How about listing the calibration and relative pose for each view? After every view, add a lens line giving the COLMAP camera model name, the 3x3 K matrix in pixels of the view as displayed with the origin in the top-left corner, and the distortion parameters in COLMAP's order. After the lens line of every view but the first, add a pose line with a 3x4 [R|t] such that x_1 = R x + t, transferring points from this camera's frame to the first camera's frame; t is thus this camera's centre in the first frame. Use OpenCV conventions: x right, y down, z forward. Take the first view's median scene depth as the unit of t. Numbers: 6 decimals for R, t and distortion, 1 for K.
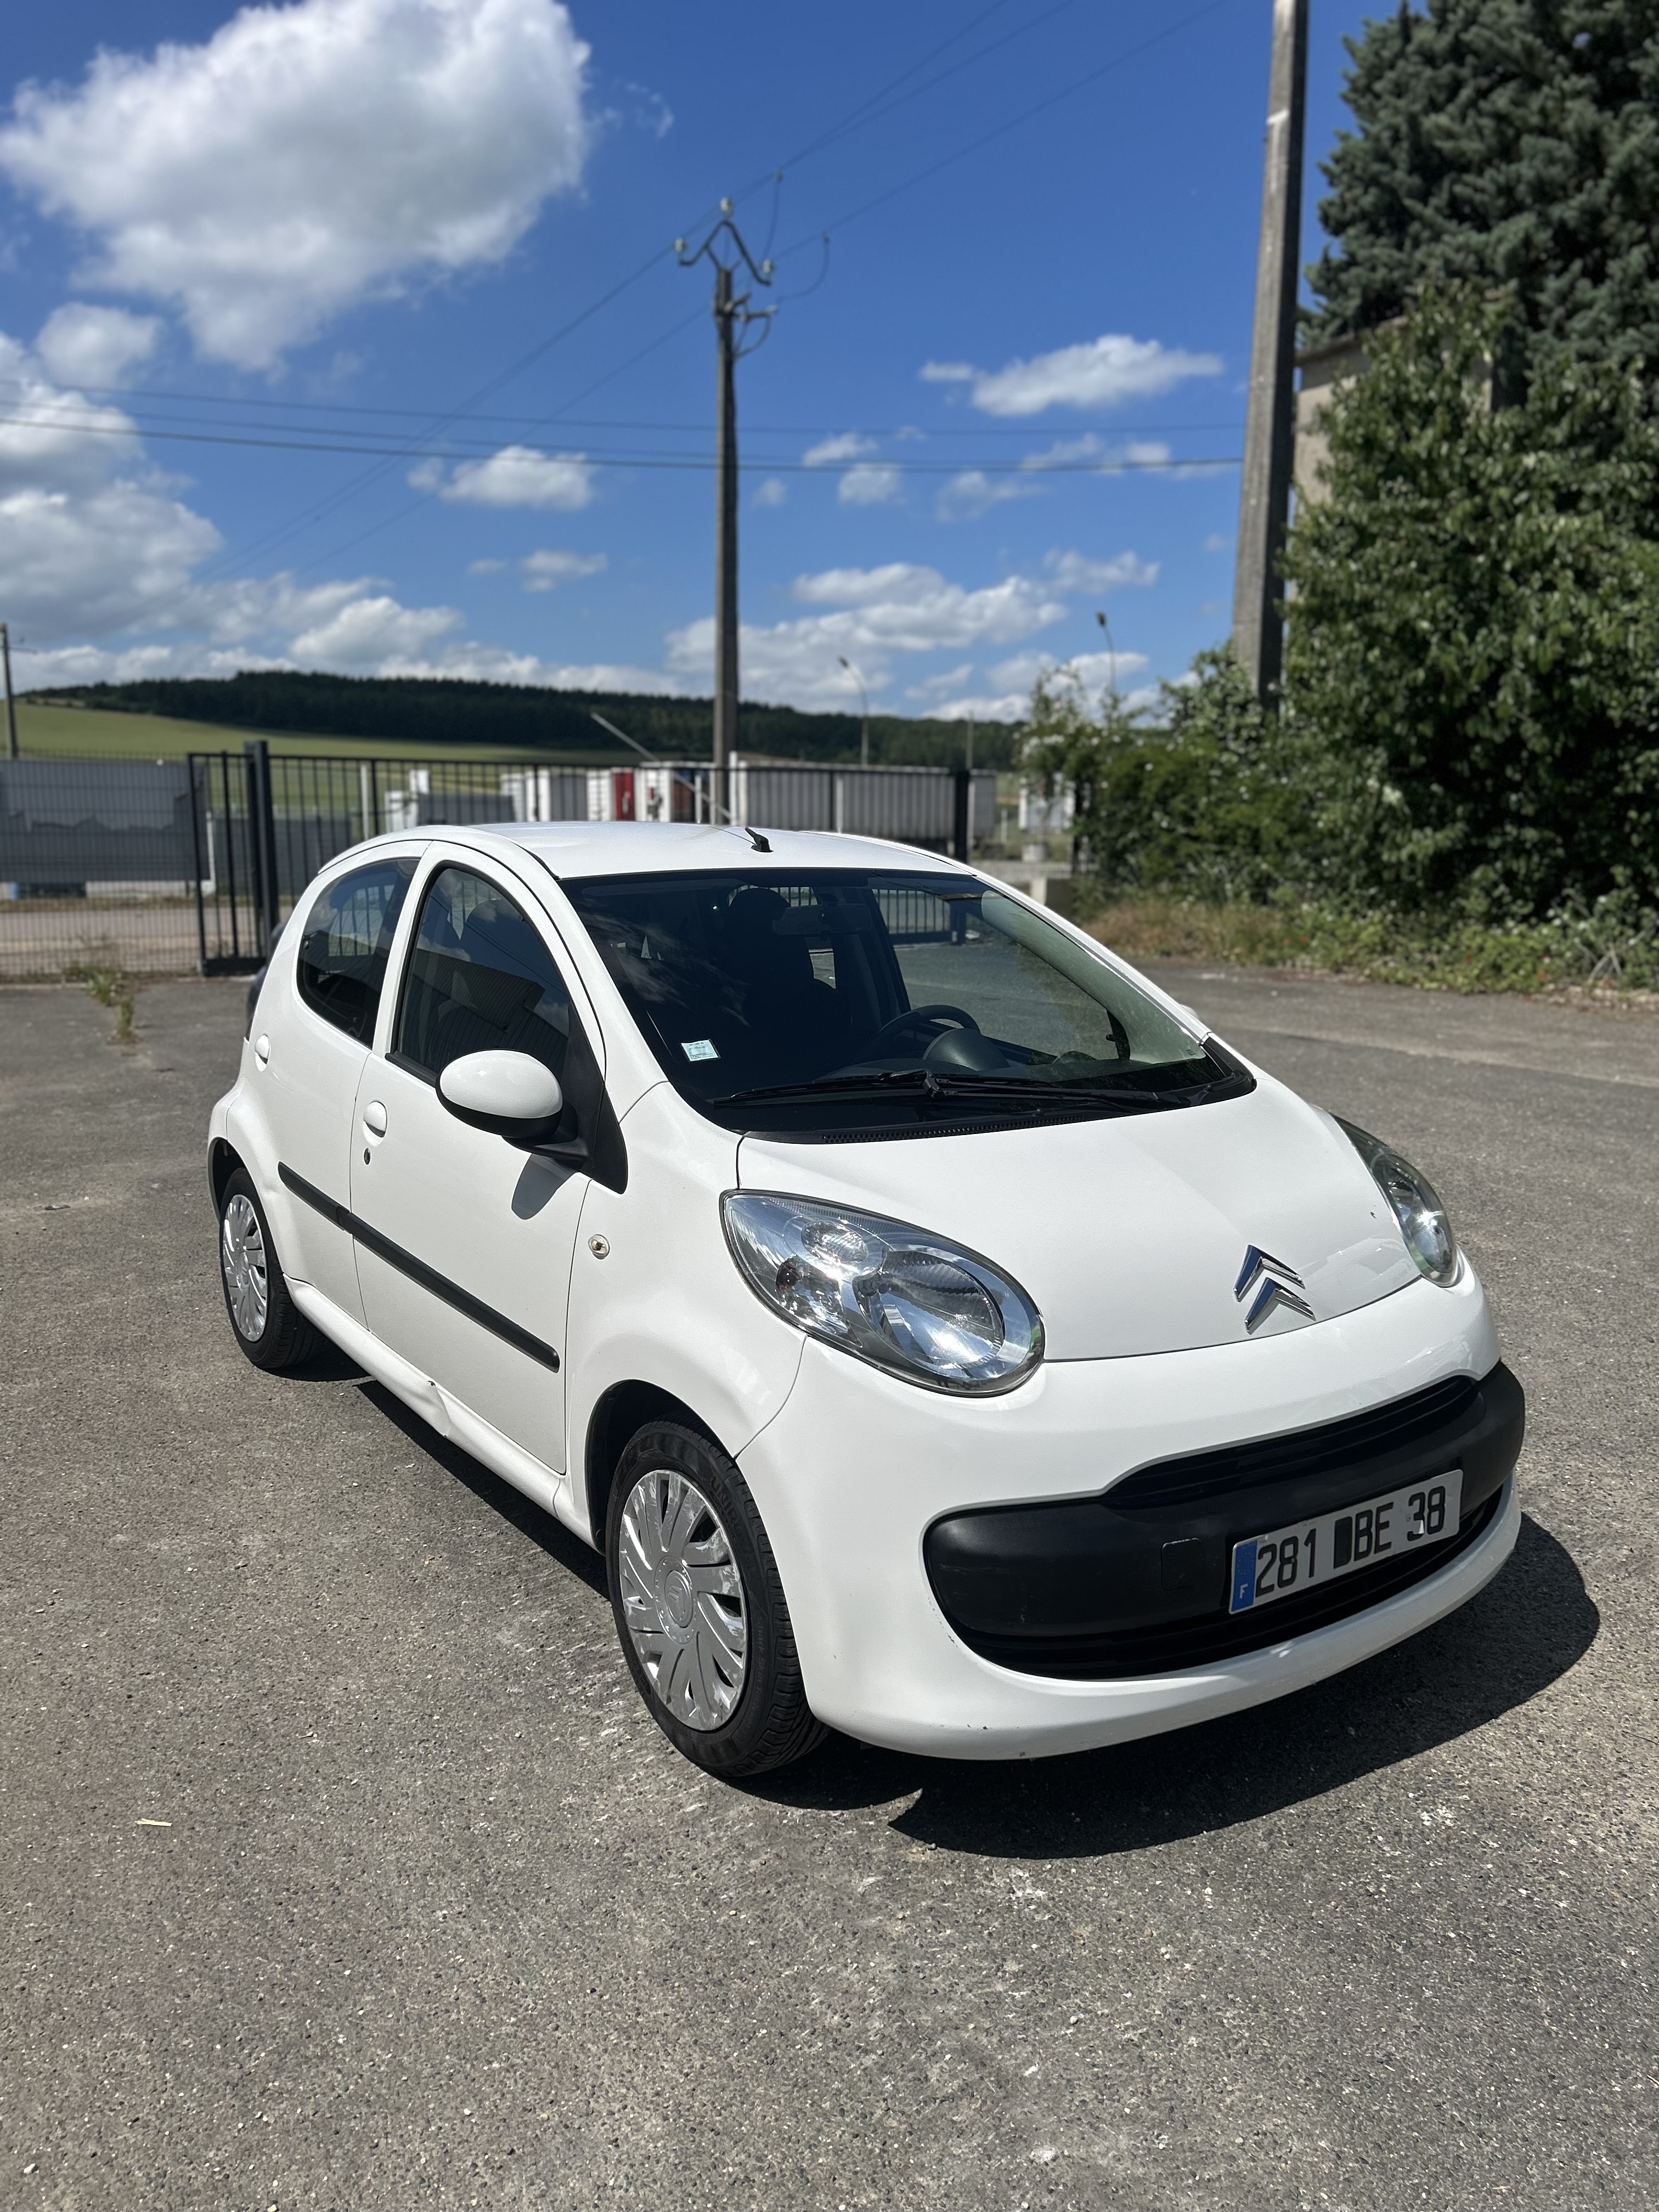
lens RADIAL K [[1664.0, 0, 834.2], [0, 1664.0, 1112.5], [0, 0, 1]] dist [0.013202, -0.017847]
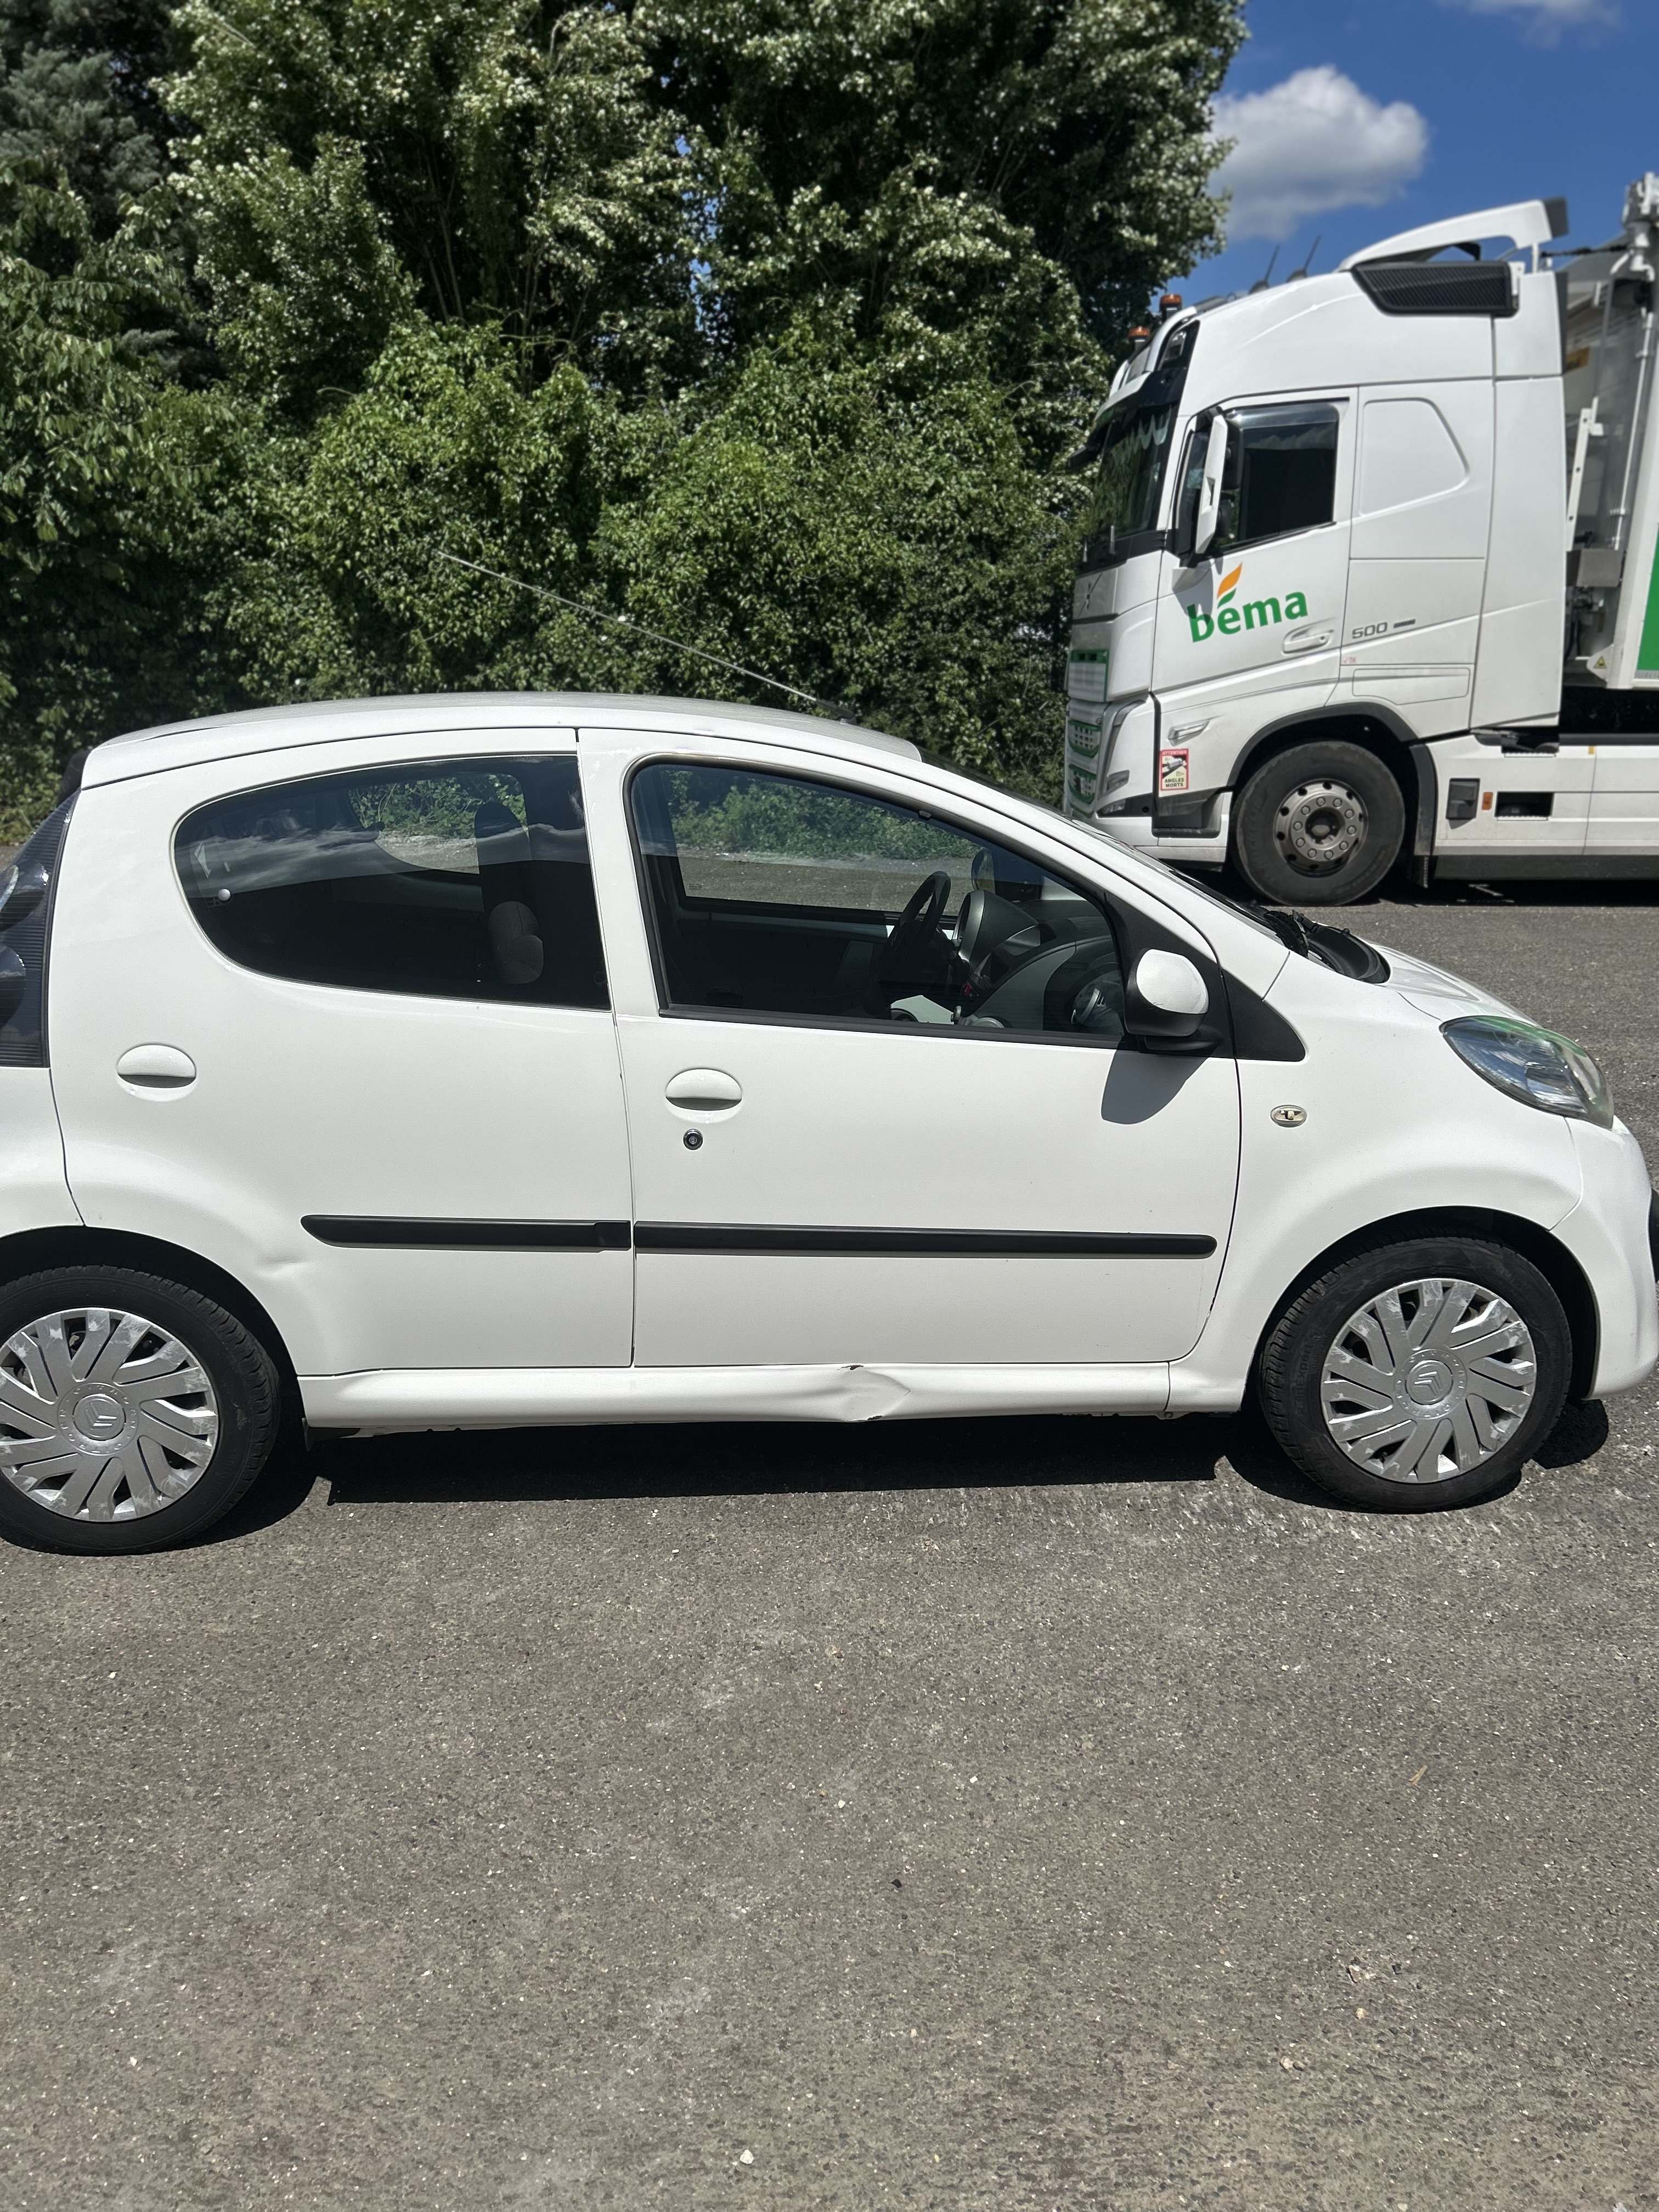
lens RADIAL K [[1664.0, 0, 830.8], [0, 1664.0, 1121.5], [0, 0, 1]] dist [0.013202, -0.017847]
pose [[0.518646, -0.231510, 0.823049, -1.068435], [0.146703, 0.972463, 0.181093, -0.137176], [-0.842309, 0.026821, 0.538327, 0.628302]]
